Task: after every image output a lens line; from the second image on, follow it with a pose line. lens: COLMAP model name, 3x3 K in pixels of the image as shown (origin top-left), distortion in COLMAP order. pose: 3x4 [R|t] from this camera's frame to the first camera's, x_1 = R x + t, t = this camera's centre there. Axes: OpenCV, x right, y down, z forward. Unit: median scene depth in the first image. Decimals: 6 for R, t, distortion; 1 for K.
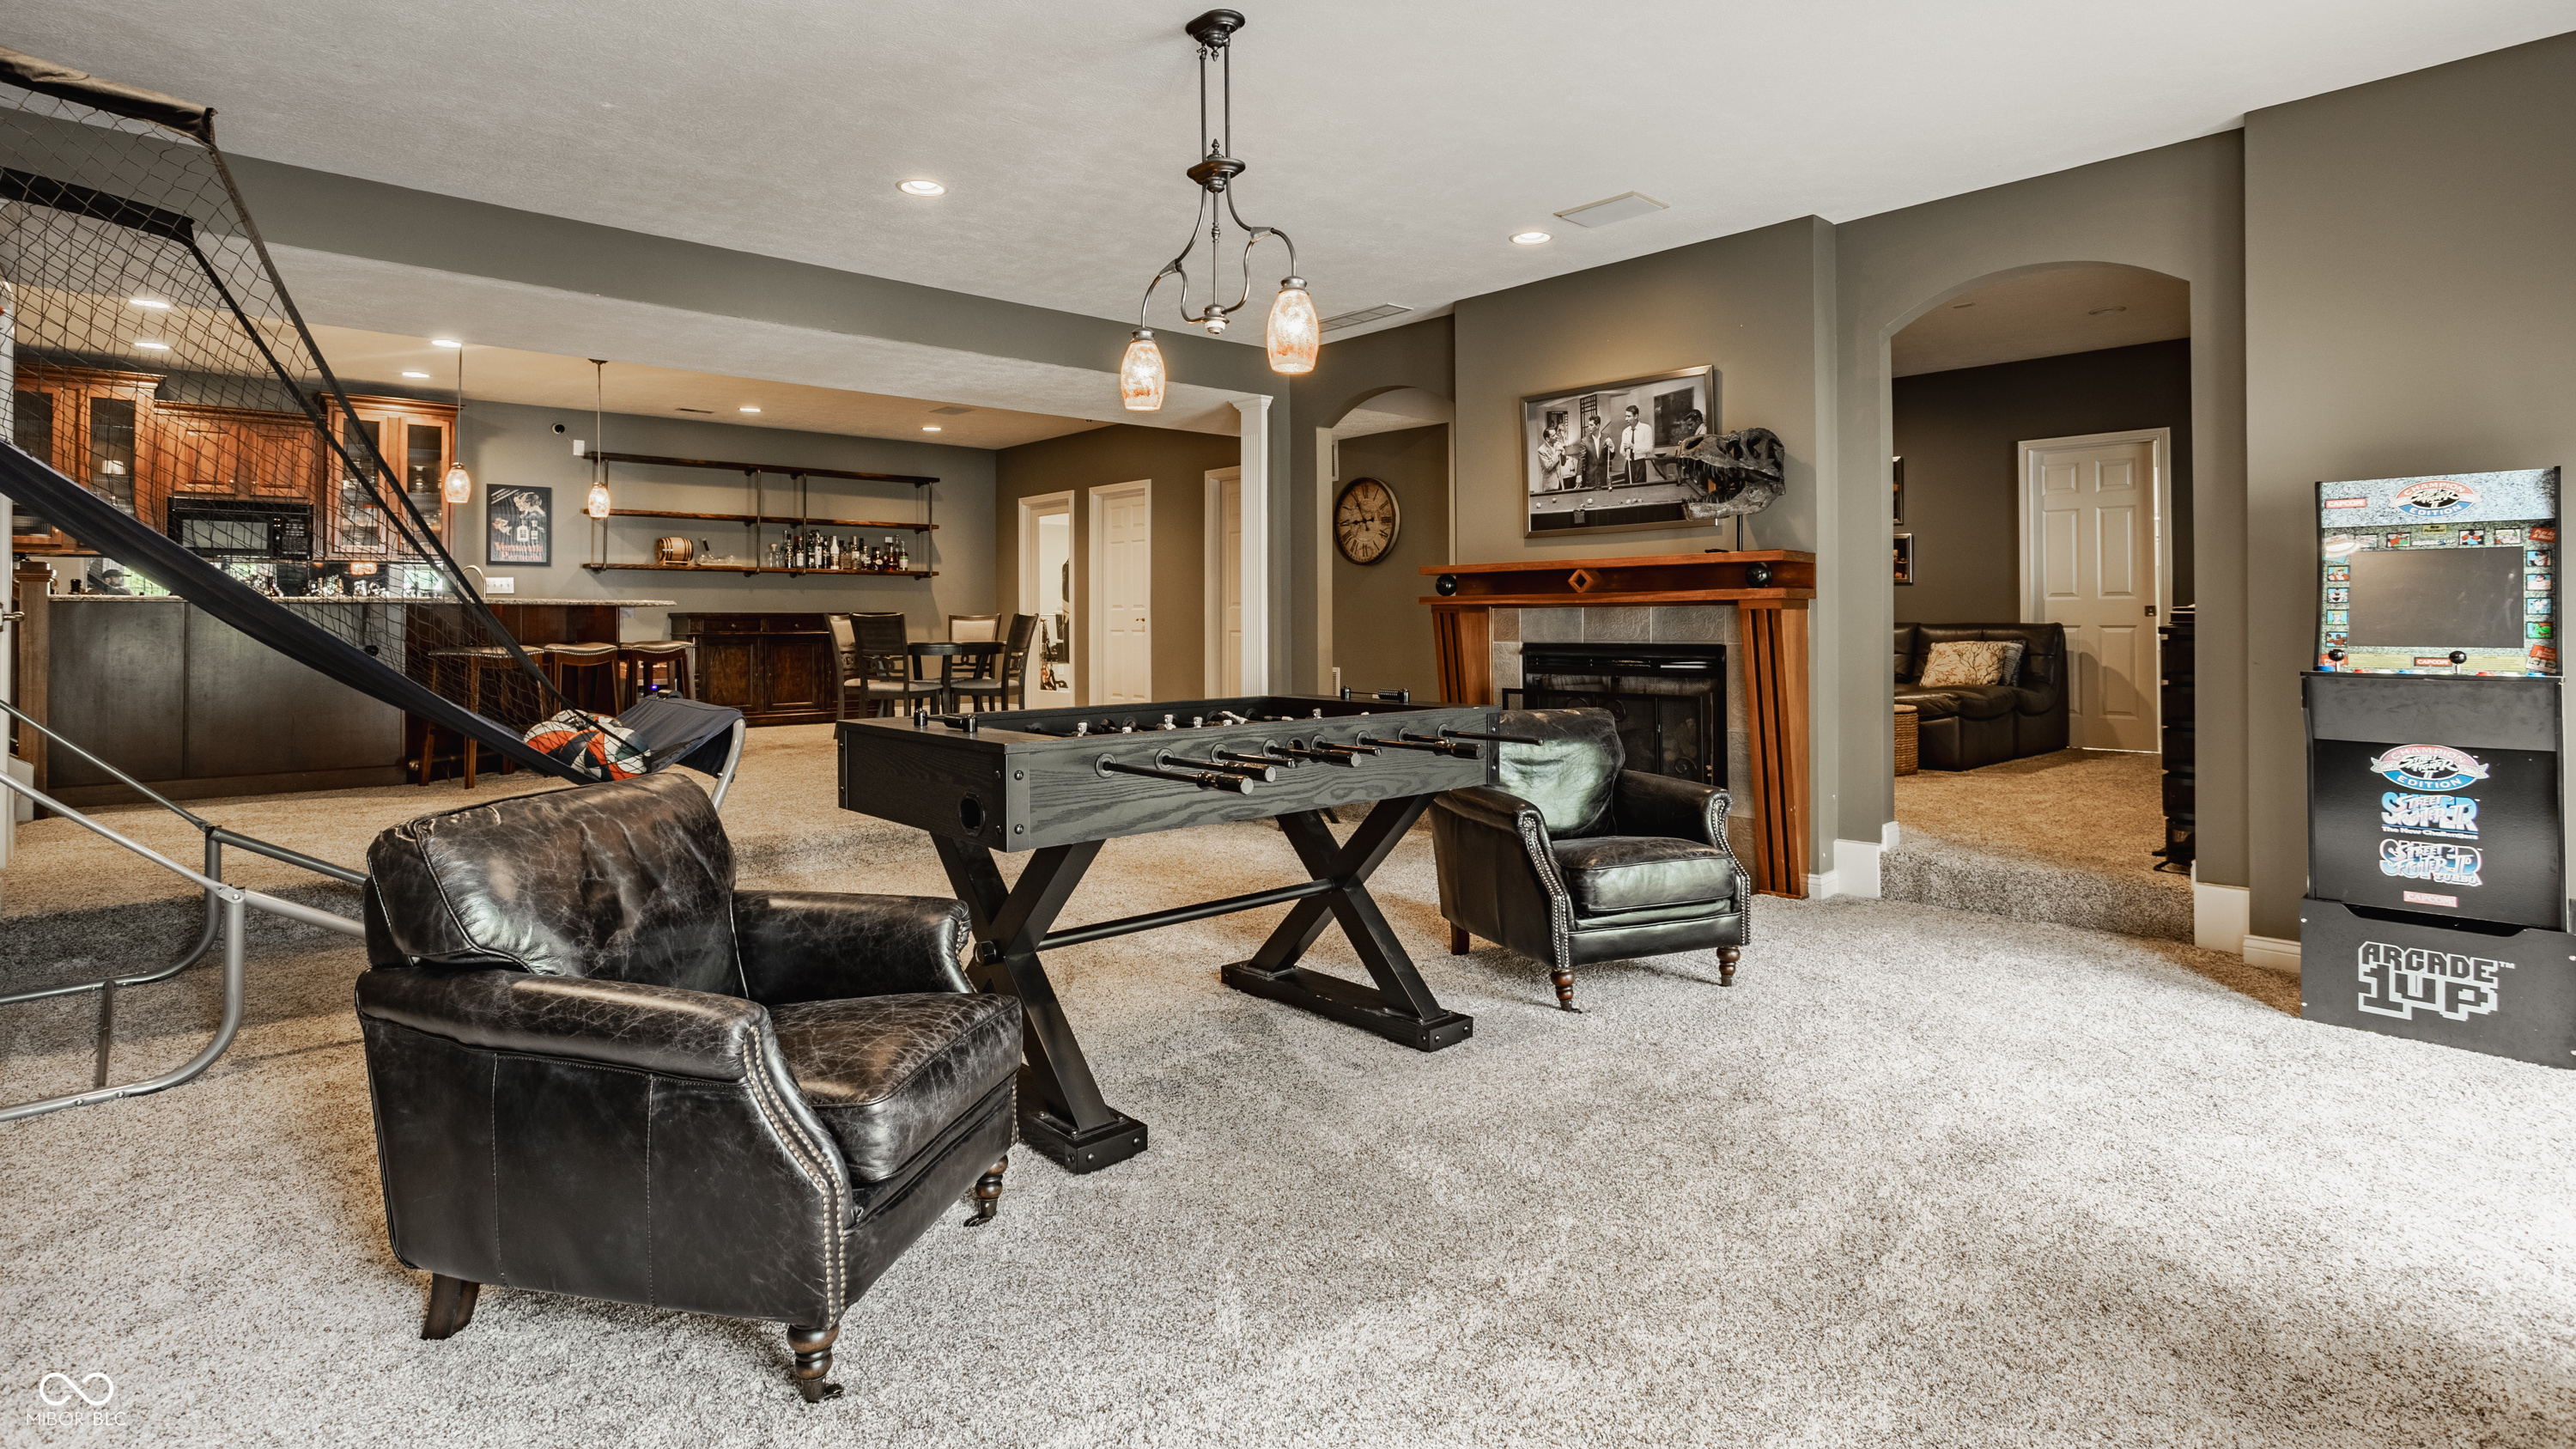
lens RADIAL K [[1297.4, 0, 1258.6], [0, 1297.4, 619.9], [0, 0, 1]] dist [0.023586, 0.001537]
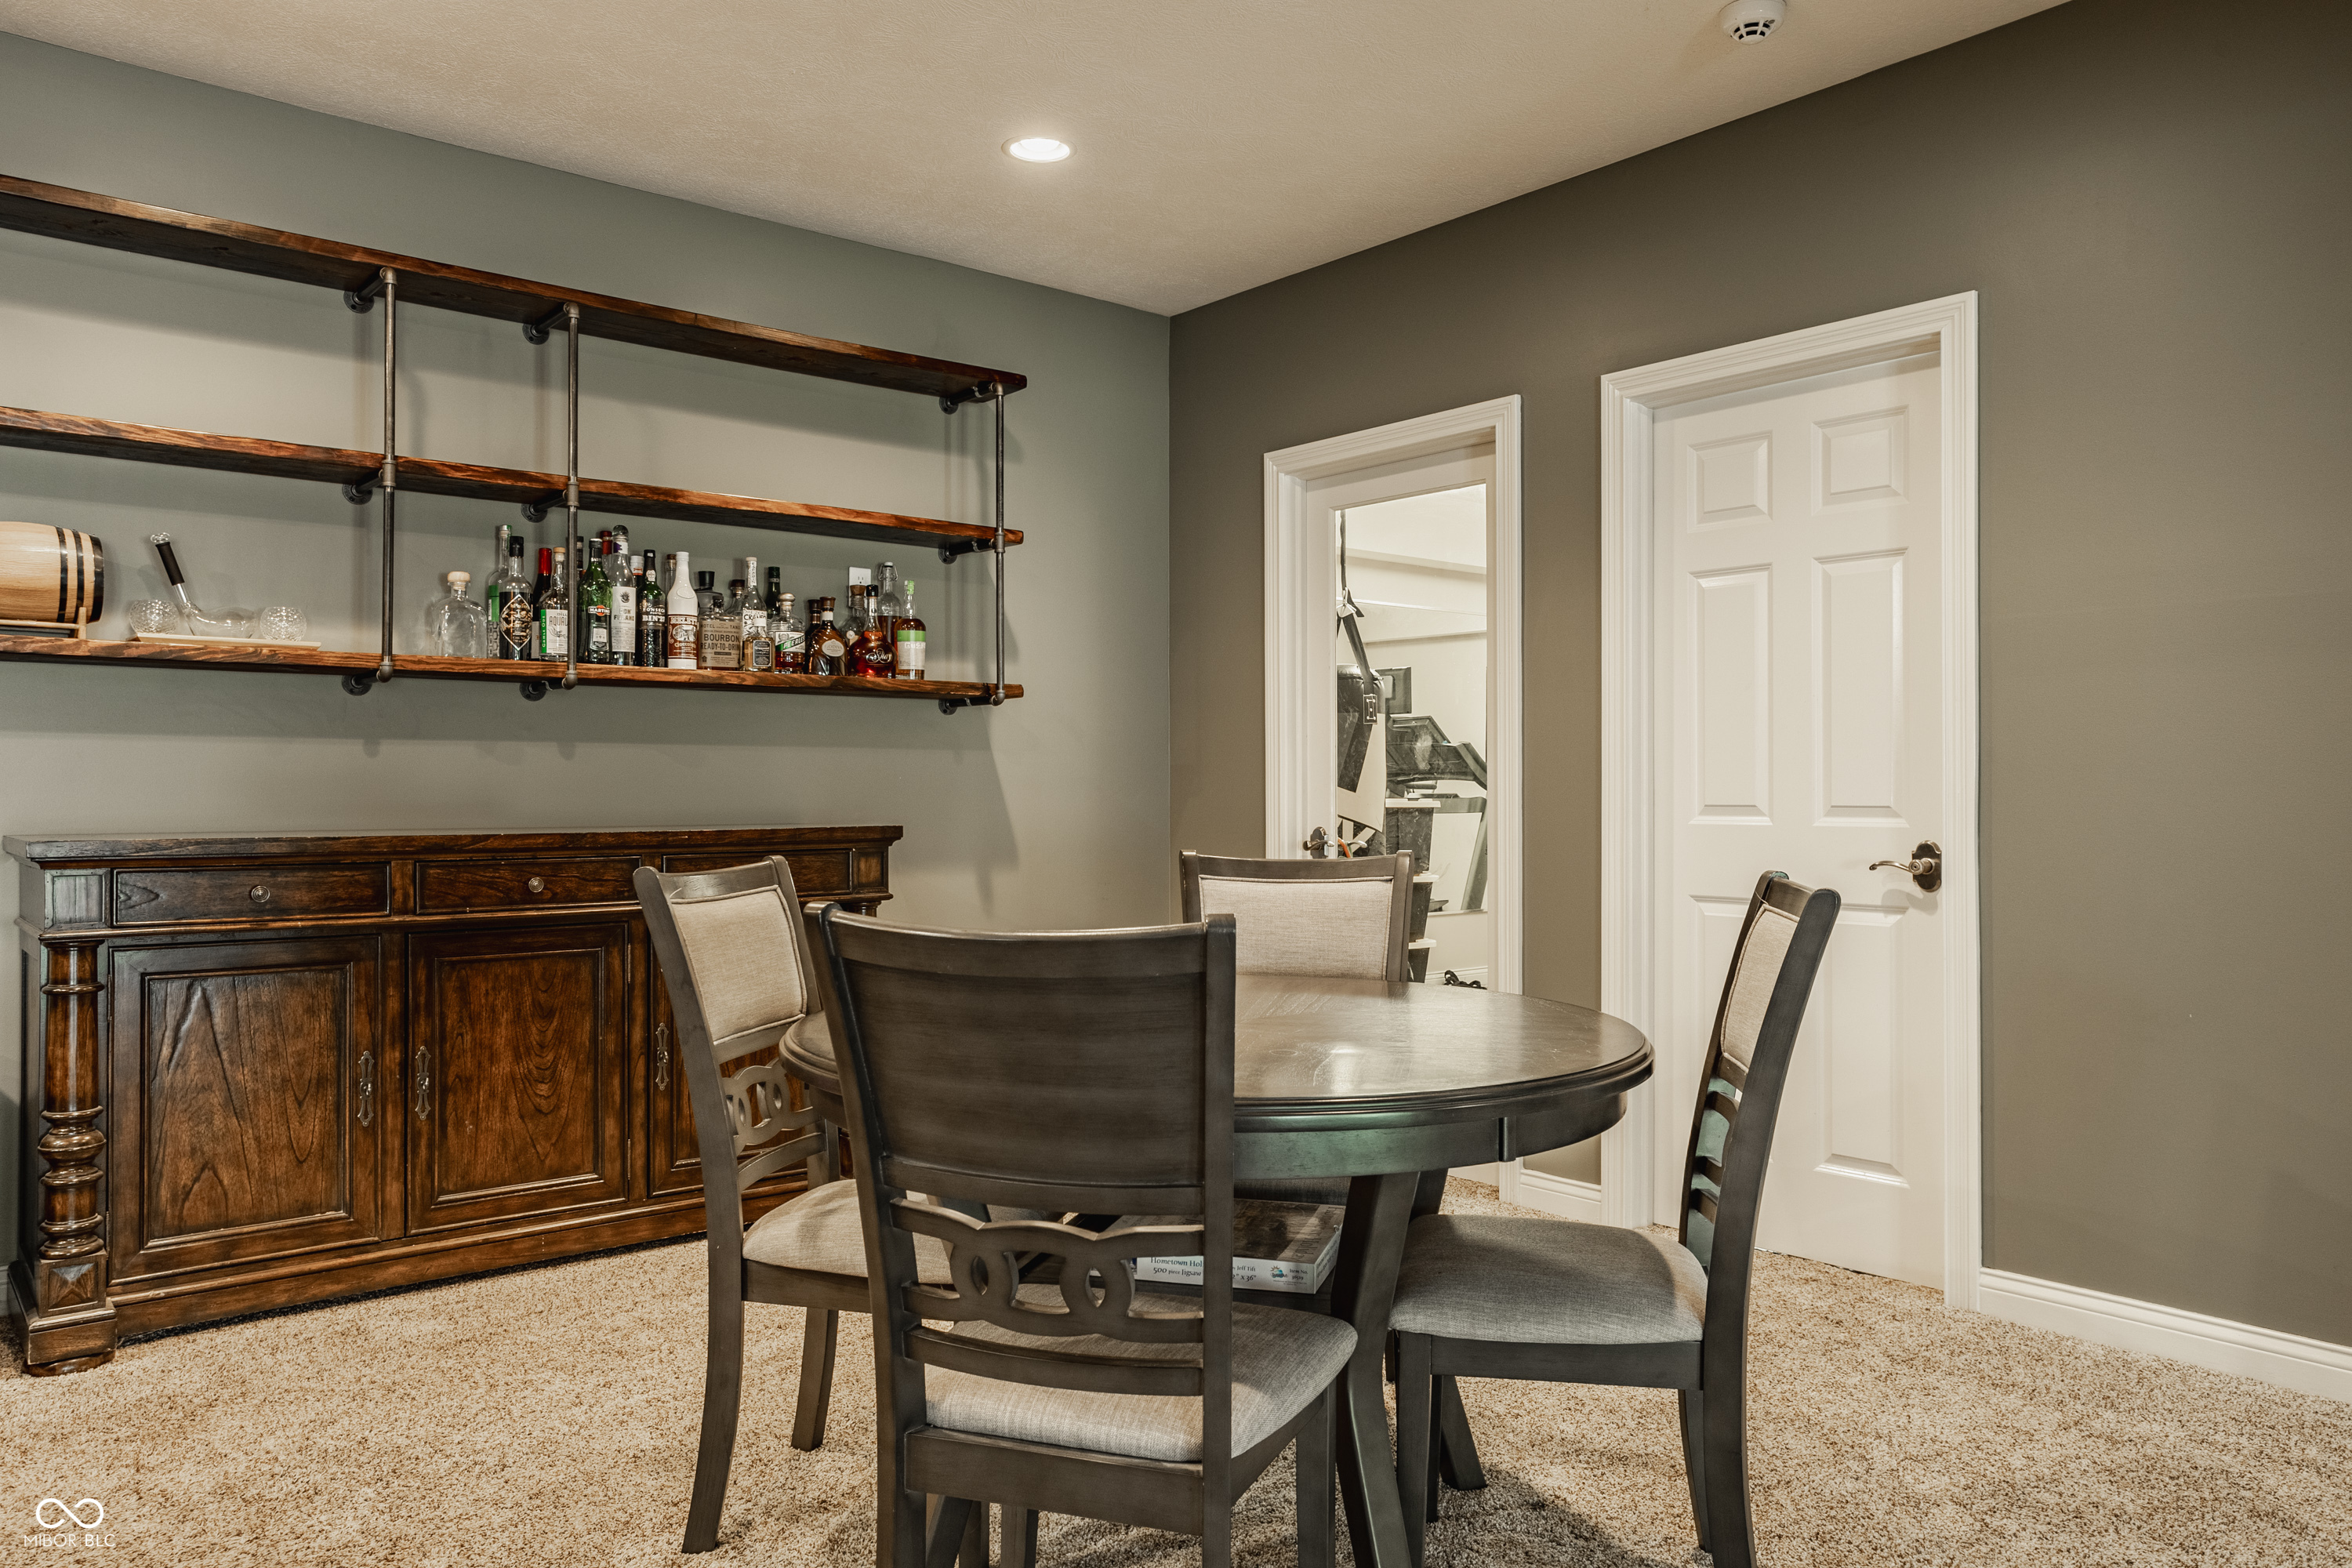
lens RADIAL K [[1693.5, 0, 1197.1], [0, 1693.5, 786.1], [0, 0, 1]] dist [-0.000318, 0.004628]
pose [[0.999956, 0.002720, -0.008982, -0.220665], [-0.002729, 0.999996, -0.000899, -0.014591], [0.008979, 0.000924, 0.999959, 0.663330]]
